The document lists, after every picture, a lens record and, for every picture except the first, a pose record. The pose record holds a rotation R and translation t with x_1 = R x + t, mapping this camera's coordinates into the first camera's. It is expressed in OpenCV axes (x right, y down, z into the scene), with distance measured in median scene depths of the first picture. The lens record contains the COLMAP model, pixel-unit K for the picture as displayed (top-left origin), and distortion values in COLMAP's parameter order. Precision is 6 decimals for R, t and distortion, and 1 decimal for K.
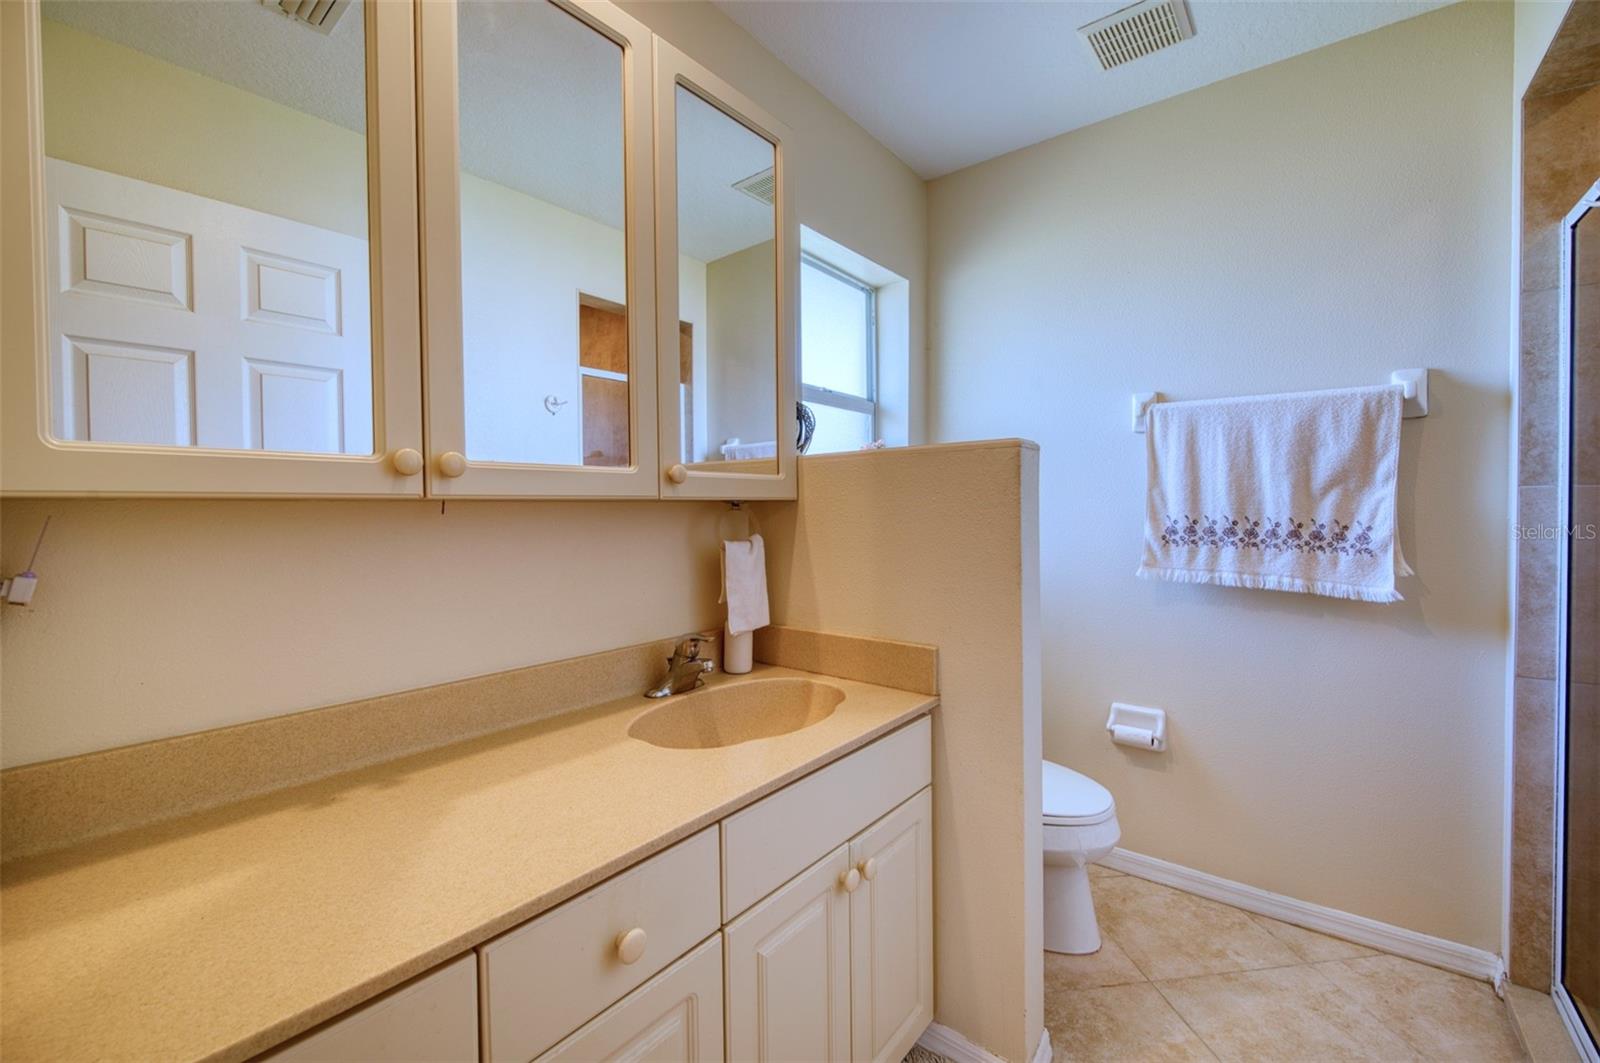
lens RADIAL K [[637.9, 0, 798.3], [0, 637.9, 523.9], [0, 0, 1]] dist [-0.014208, -0.000867]
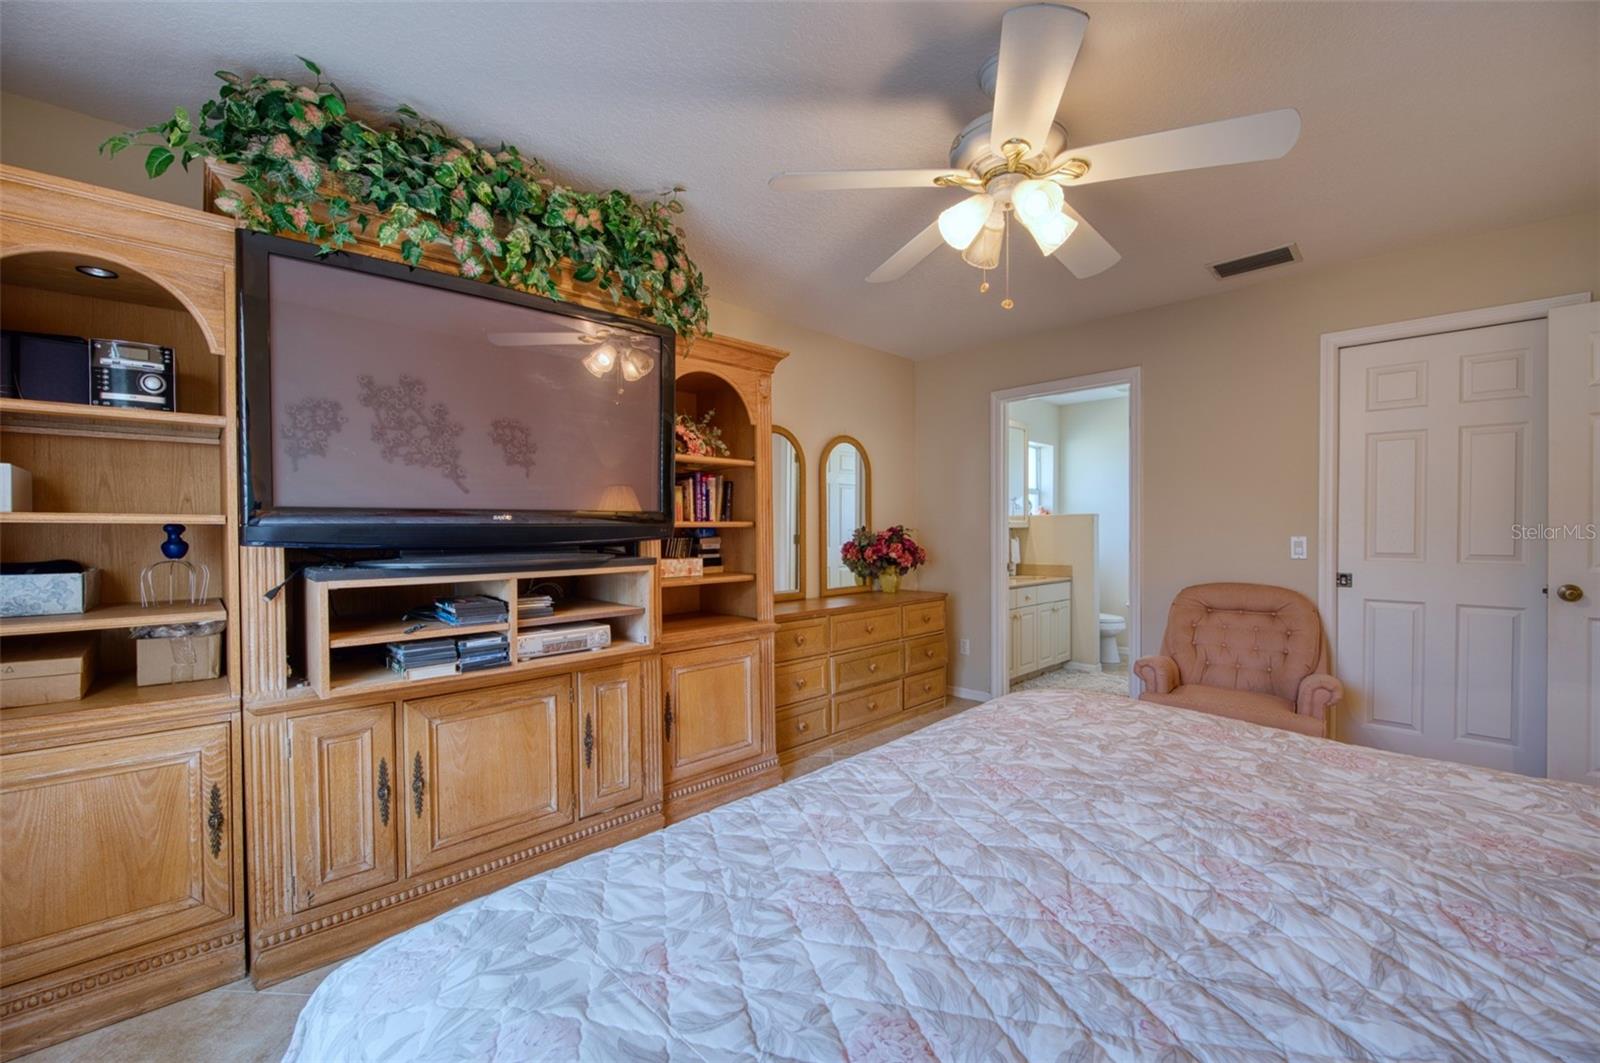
lens RADIAL K [[637.9, 0, 802.3], [0, 637.9, 538.0], [0, 0, 1]] dist [-0.014208, -0.000867]
pose [[0.993801, 0.014673, -0.110206, -0.879577], [-0.015034, 0.999884, -0.002444, 0.048655], [0.110157, 0.004086, 0.993906, -2.712232]]
